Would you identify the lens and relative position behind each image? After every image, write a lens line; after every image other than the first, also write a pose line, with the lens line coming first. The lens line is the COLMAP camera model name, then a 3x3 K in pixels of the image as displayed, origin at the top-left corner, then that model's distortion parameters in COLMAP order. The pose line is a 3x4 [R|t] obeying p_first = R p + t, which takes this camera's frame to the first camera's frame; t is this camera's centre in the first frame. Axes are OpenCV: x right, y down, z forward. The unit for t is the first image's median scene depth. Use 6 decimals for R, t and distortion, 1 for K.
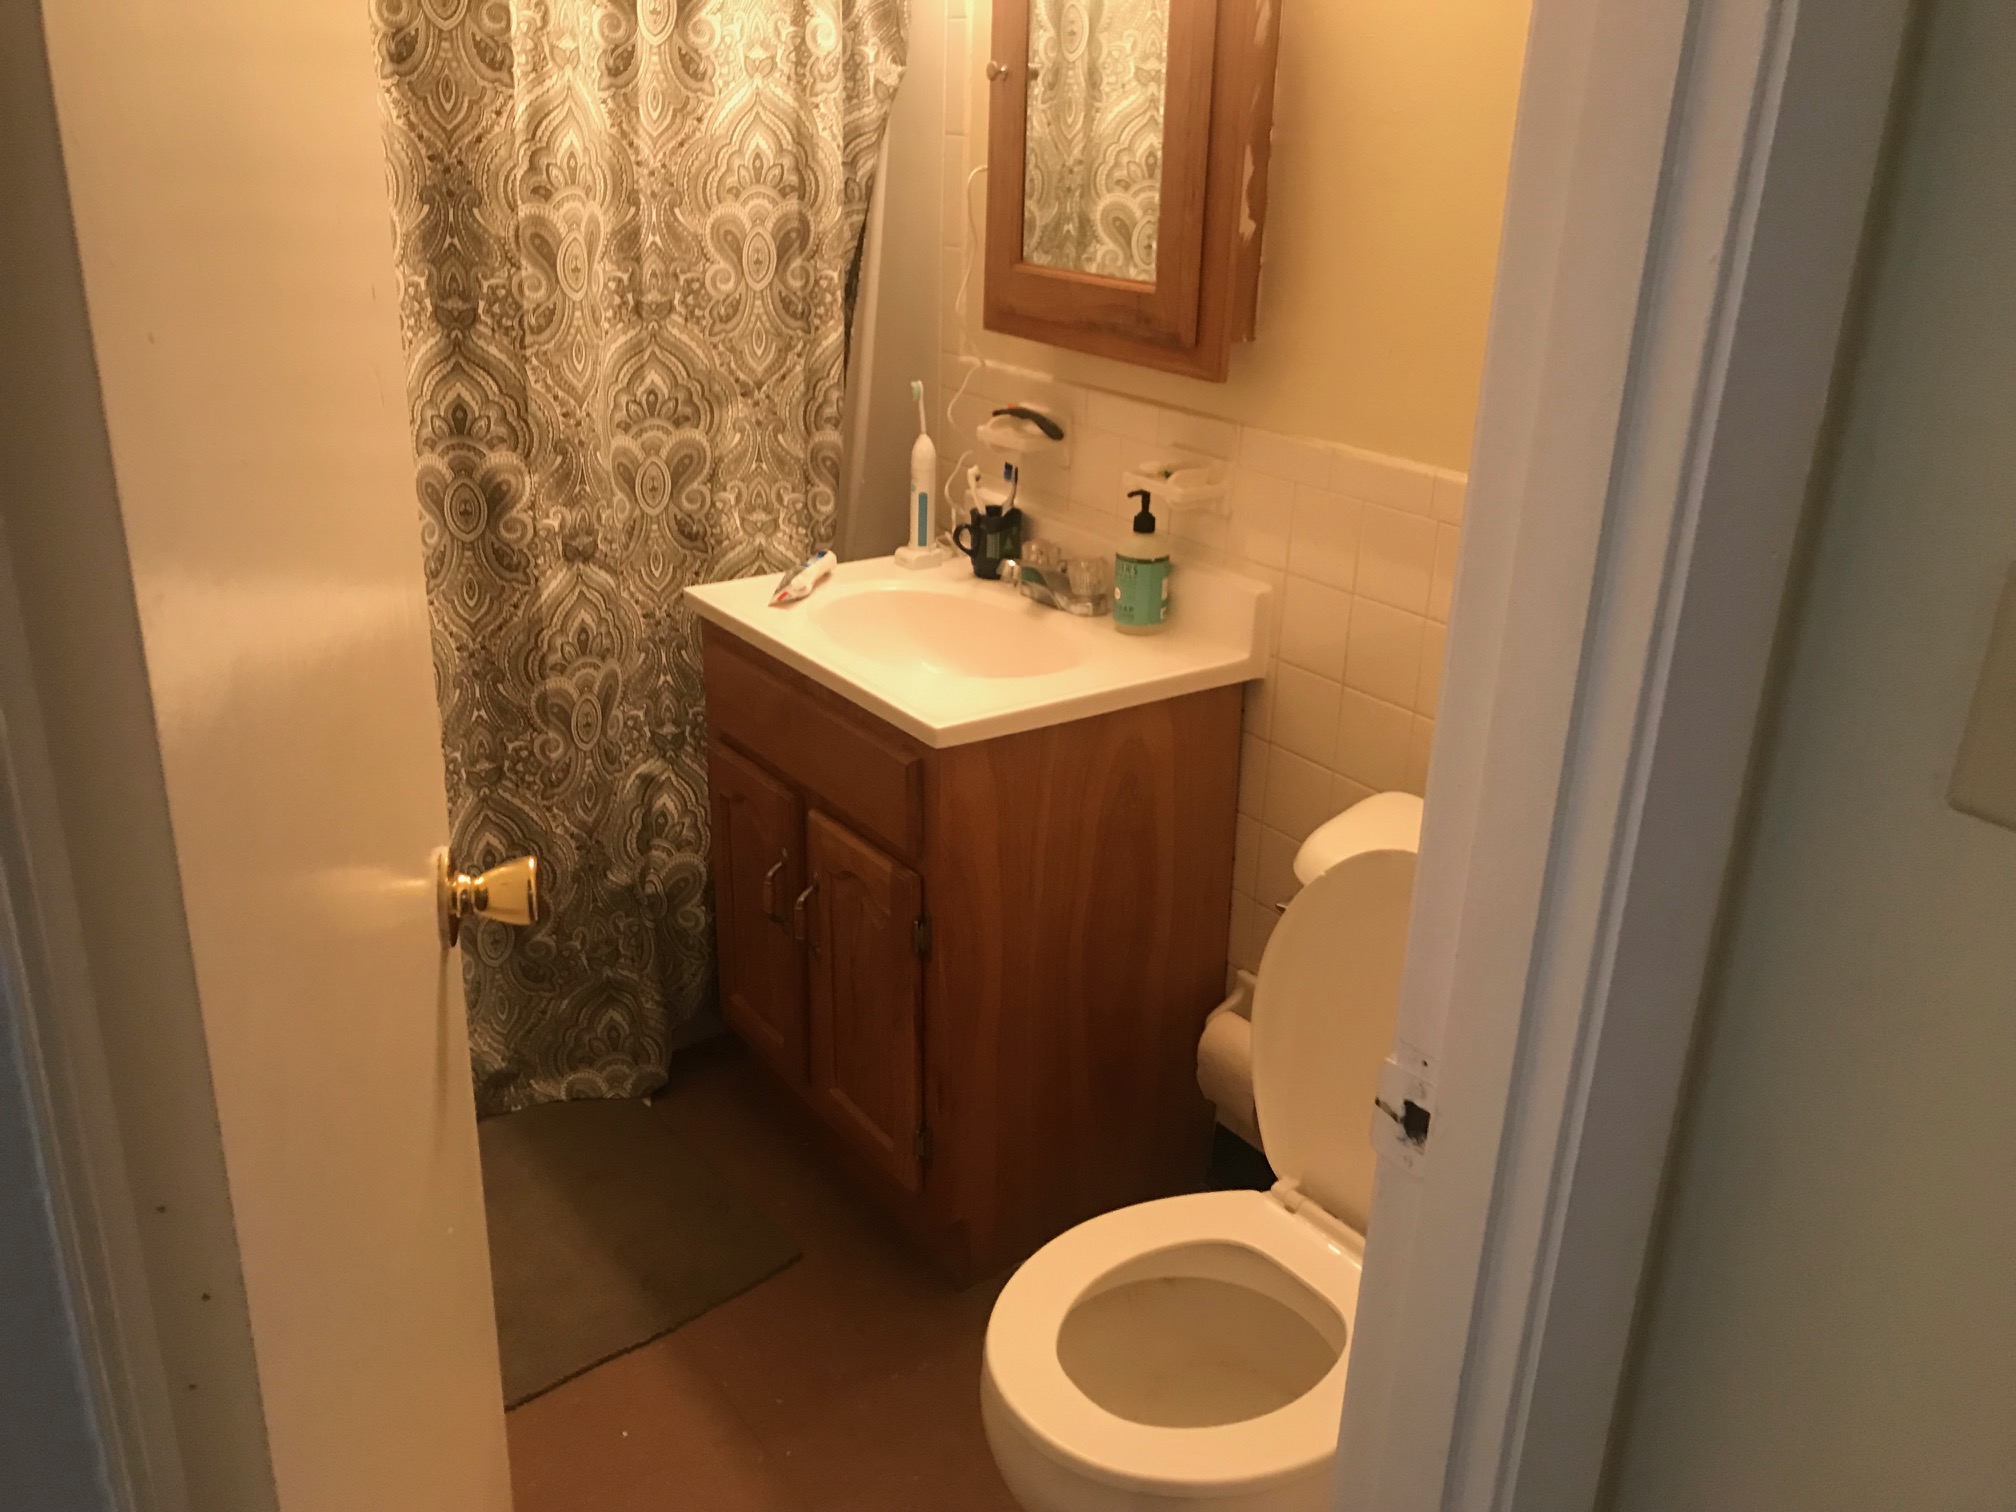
lens RADIAL K [[1653.5, 0, 1008.2], [0, 1653.5, 738.3], [0, 0, 1]] dist [0.003539, -0.007894]
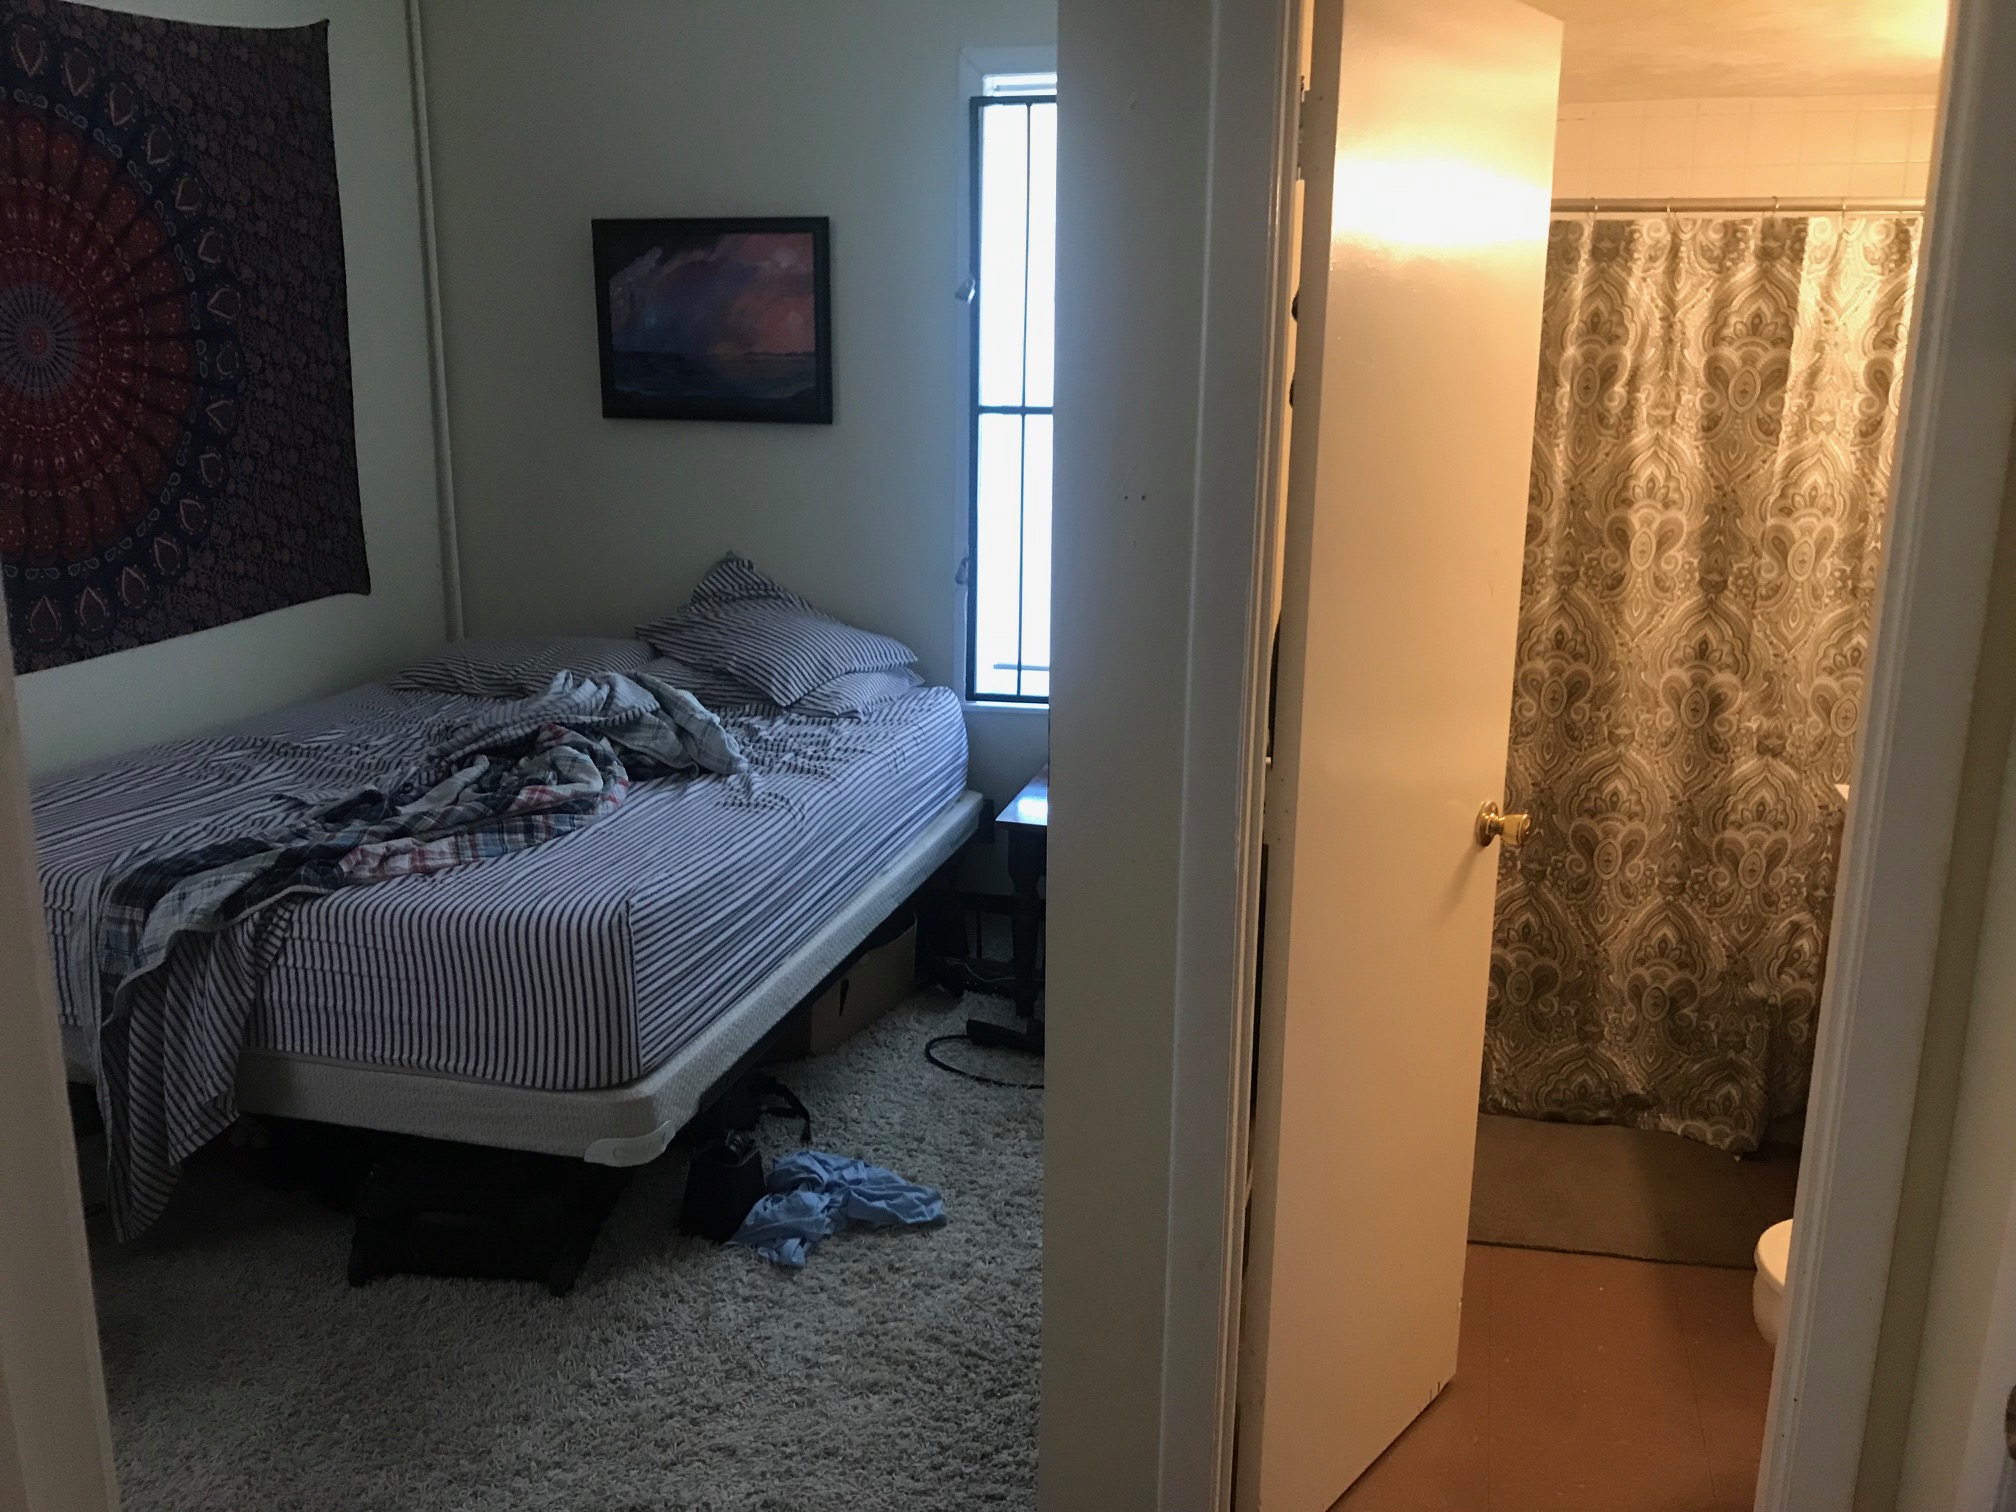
lens RADIAL K [[1617.2, 0, 1008.0], [0, 1617.2, 756.0], [0, 0, 1]] dist [0.083277, -0.121260]
pose [[0.623076, 0.159817, -0.765659, 0.432929], [-0.275181, 0.961110, -0.023322, 0.112497], [0.732155, 0.225226, 0.642823, -0.417641]]
